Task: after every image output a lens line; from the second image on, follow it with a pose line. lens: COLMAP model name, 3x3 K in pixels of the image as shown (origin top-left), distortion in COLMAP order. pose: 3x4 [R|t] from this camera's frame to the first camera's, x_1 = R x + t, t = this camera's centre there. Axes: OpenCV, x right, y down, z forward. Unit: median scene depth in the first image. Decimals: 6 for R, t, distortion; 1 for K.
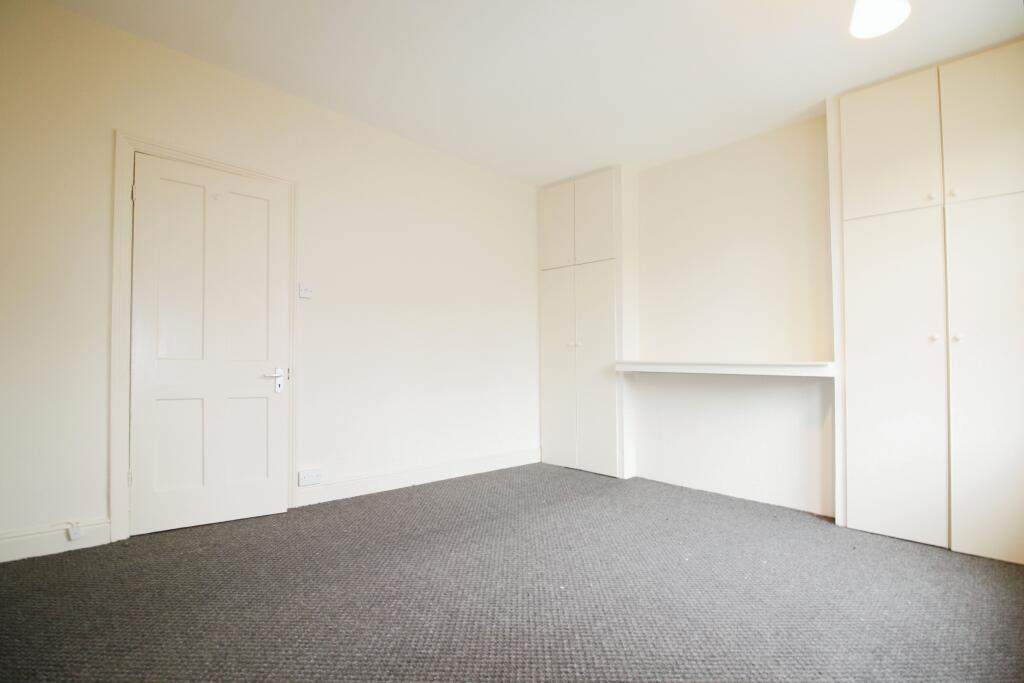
lens RADIAL K [[494.4, 0, 512.0], [0, 494.4, 363.9], [0, 0, 1]] dist [-0.002494, -0.000910]
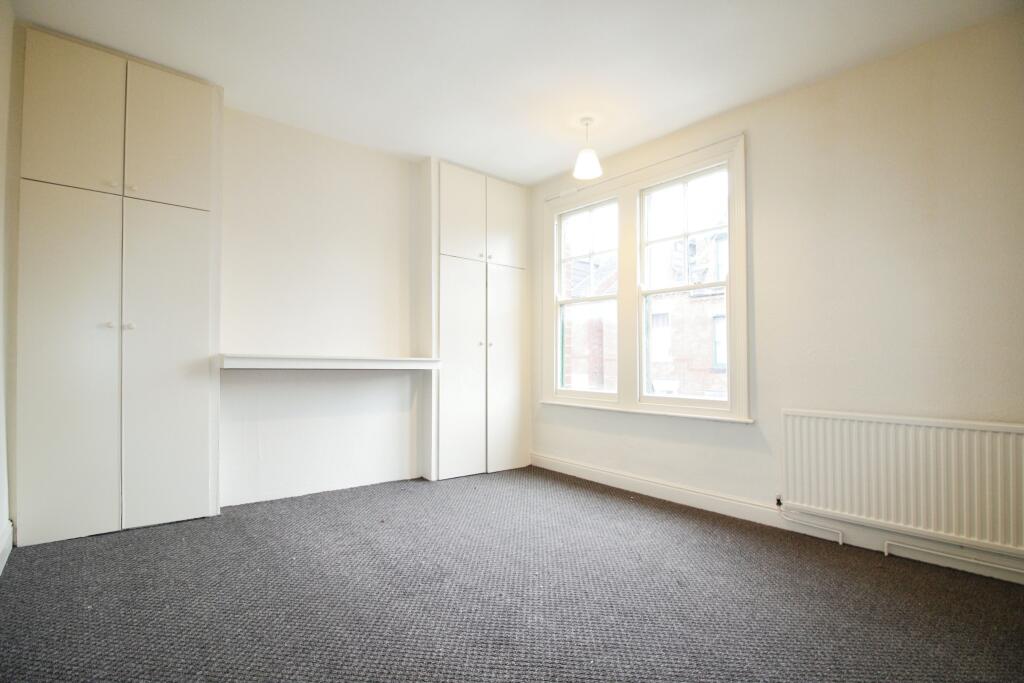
lens RADIAL K [[492.7, 0, 512.0], [0, 492.7, 341.5], [0, 0, 1]] dist [-0.001523, -0.000274]
pose [[0.067779, 0.025180, 0.997383, -0.635224], [-0.014932, 0.999595, -0.024221, -0.017497], [-0.997589, -0.013251, 0.068127, 0.685286]]
